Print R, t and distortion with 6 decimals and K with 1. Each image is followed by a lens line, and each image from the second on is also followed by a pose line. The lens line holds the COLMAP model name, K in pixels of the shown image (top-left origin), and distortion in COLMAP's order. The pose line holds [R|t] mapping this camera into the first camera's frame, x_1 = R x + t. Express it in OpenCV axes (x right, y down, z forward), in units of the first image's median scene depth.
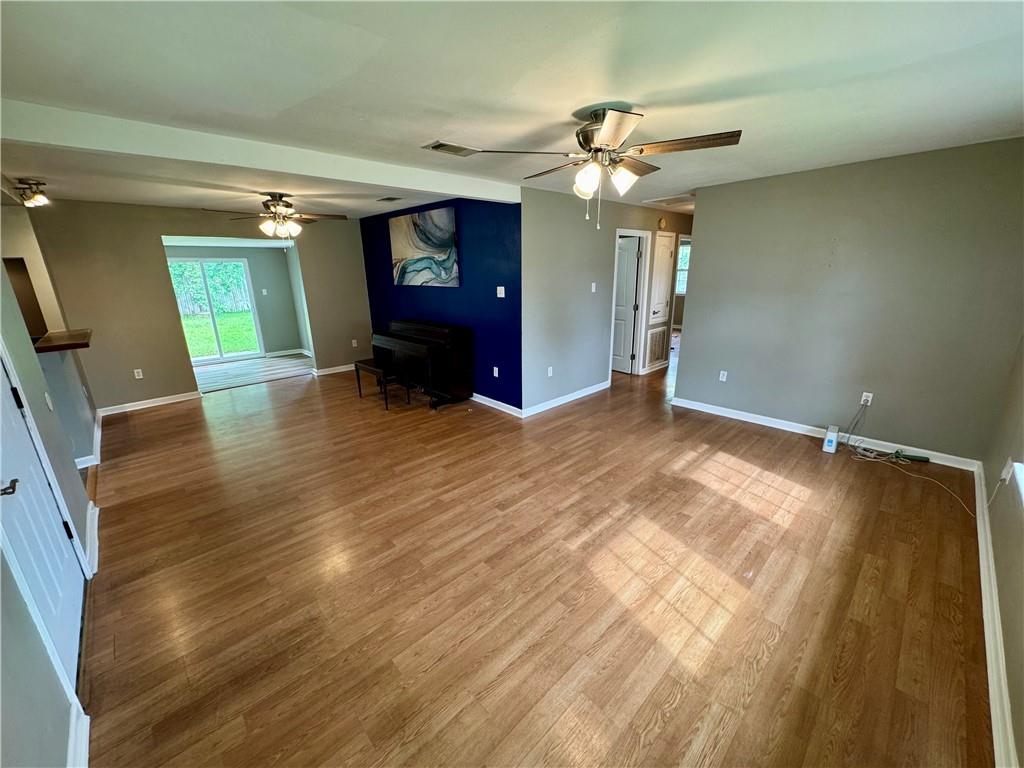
lens RADIAL K [[407.2, 0, 513.8], [0, 407.2, 386.7], [0, 0, 1]] dist [-0.002264, -0.000096]
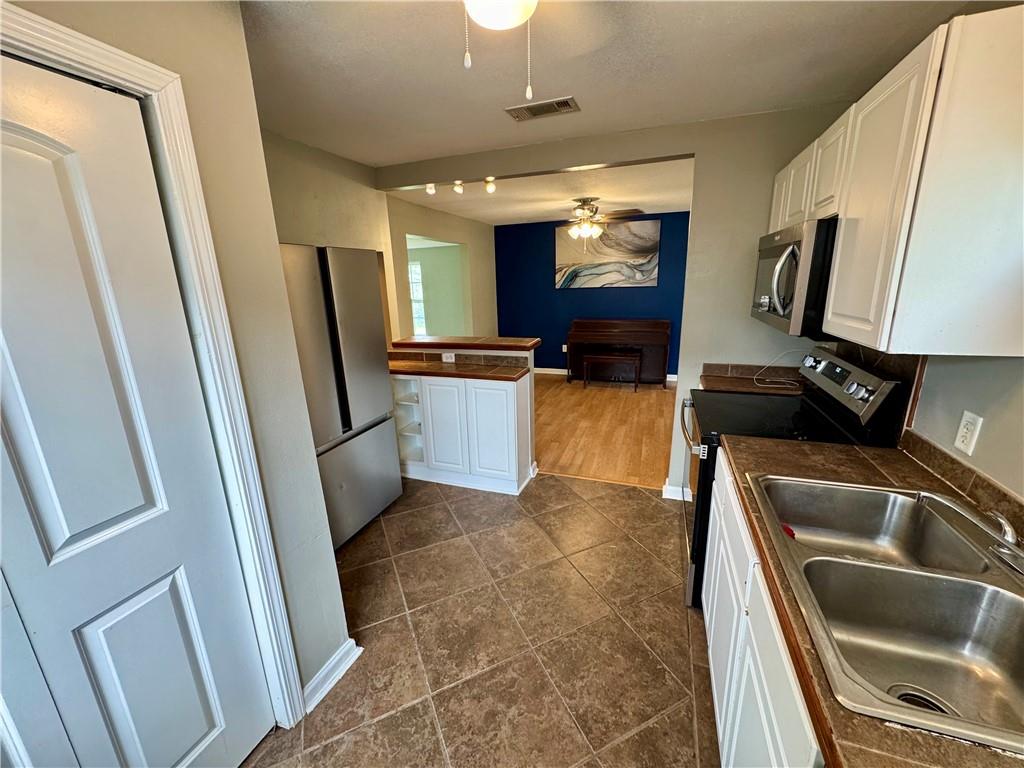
lens RADIAL K [[407.2, 0, 511.1], [0, 407.2, 387.0], [0, 0, 1]] dist [-0.002264, -0.000096]
pose [[0.899243, -0.121166, 0.420335, -1.284898], [0.138656, 0.990278, -0.011175, 0.002689], [-0.414894, 0.068331, 0.907300, 0.138845]]
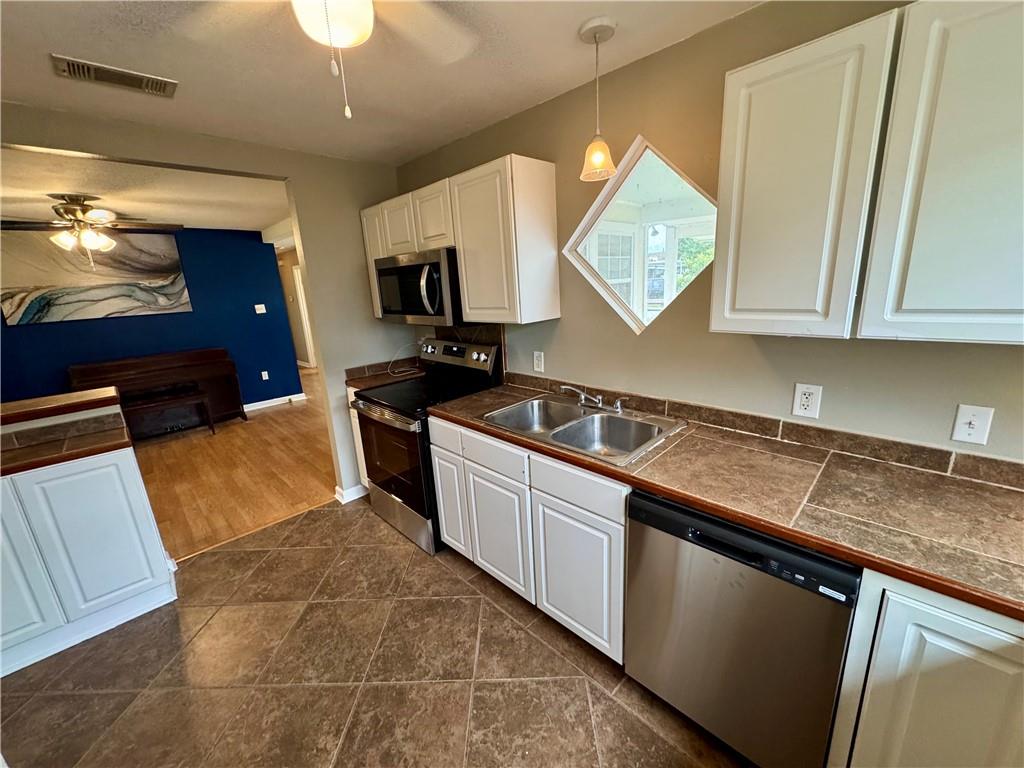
lens RADIAL K [[407.2, 0, 514.1], [0, 407.2, 386.7], [0, 0, 1]] dist [-0.002264, -0.000096]
pose [[-0.009684, -0.234894, 0.971973, -1.440535], [0.338465, 0.913873, 0.224225, -0.031636], [-0.940929, 0.331150, 0.070653, 0.274398]]
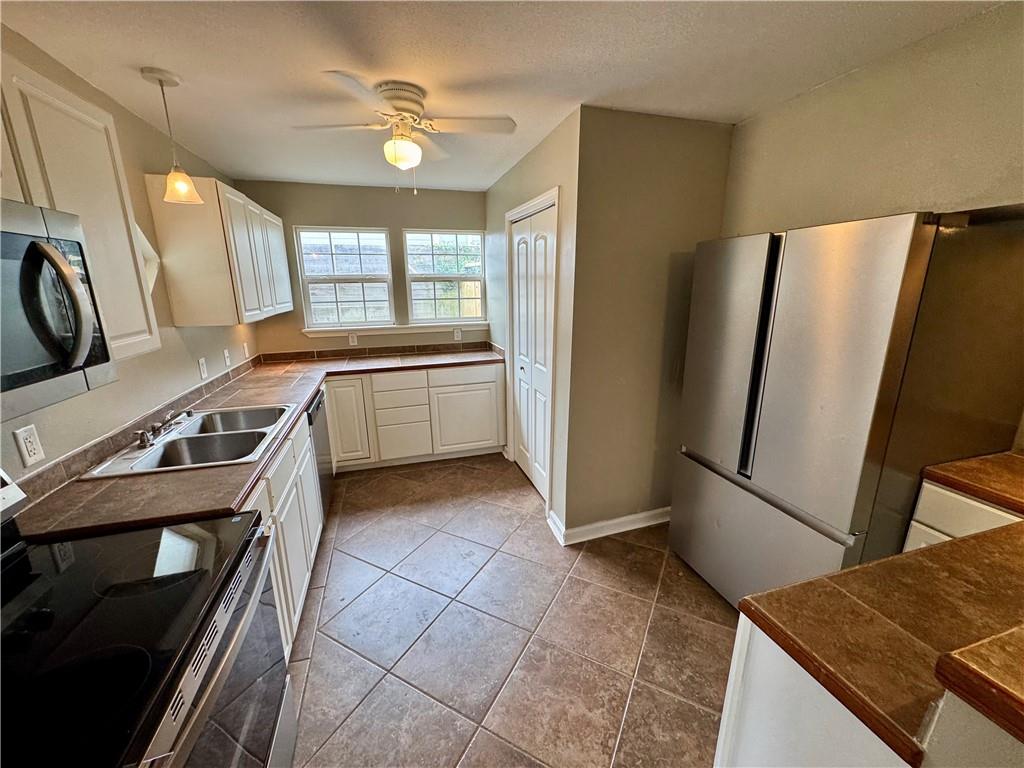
lens RADIAL K [[407.2, 0, 514.8], [0, 407.2, 385.5], [0, 0, 1]] dist [-0.002264, -0.000096]
pose [[-0.449686, 0.237299, -0.861087, -0.777220], [-0.243863, 0.894816, 0.373947, -0.170788], [0.859252, 0.378146, -0.344518, 0.681115]]
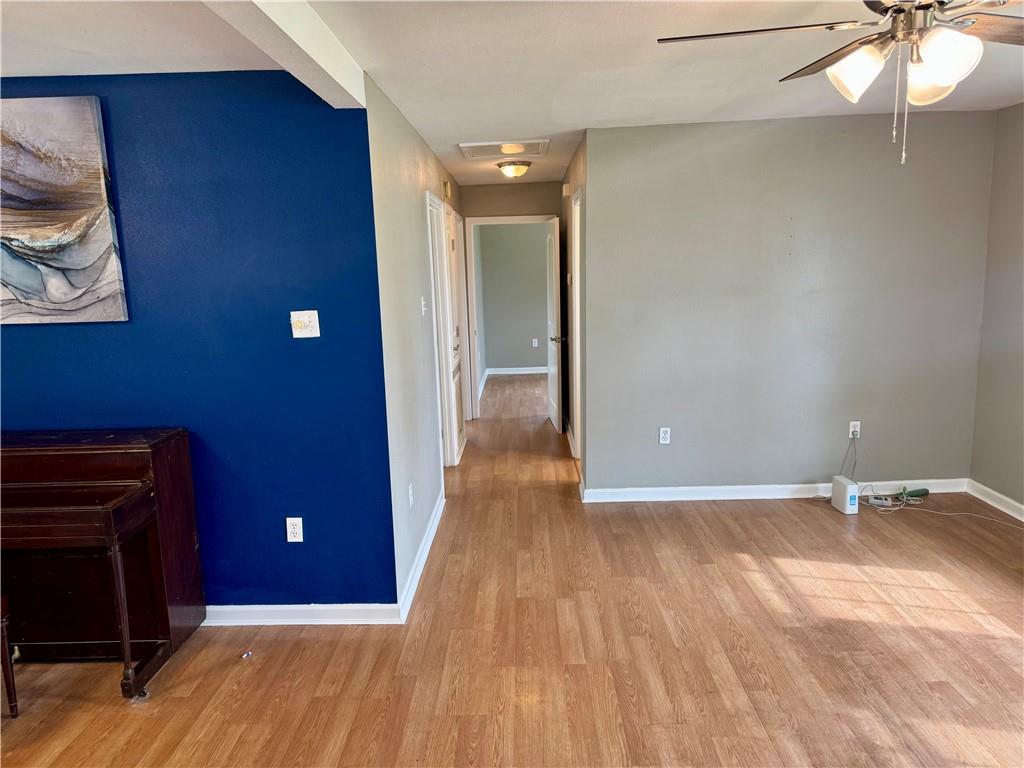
lens RADIAL K [[720.4, 0, 517.3], [0, 720.4, 385.5], [0, 0, 1]] dist [0.075786, -0.096394]
pose [[0.702803, -0.123673, 0.700552, -0.420820], [0.219500, 0.974422, -0.048185, -0.105121], [-0.676674, 0.187635, 0.711973, 0.407721]]
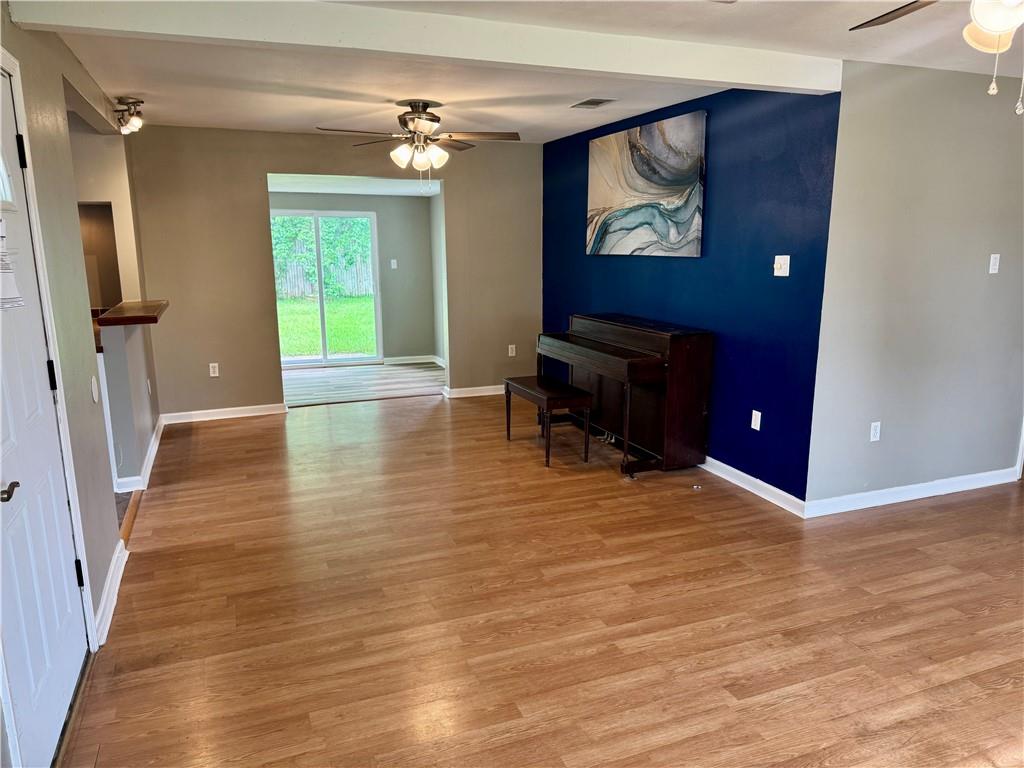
lens RADIAL K [[720.4, 0, 514.0], [0, 720.4, 390.9], [0, 0, 1]] dist [0.075786, -0.096394]
pose [[0.926001, 0.088969, -0.366888, 0.007041], [-0.116729, 0.991687, -0.054137, 0.014193], [0.359022, 0.092958, 0.928688, 0.043954]]
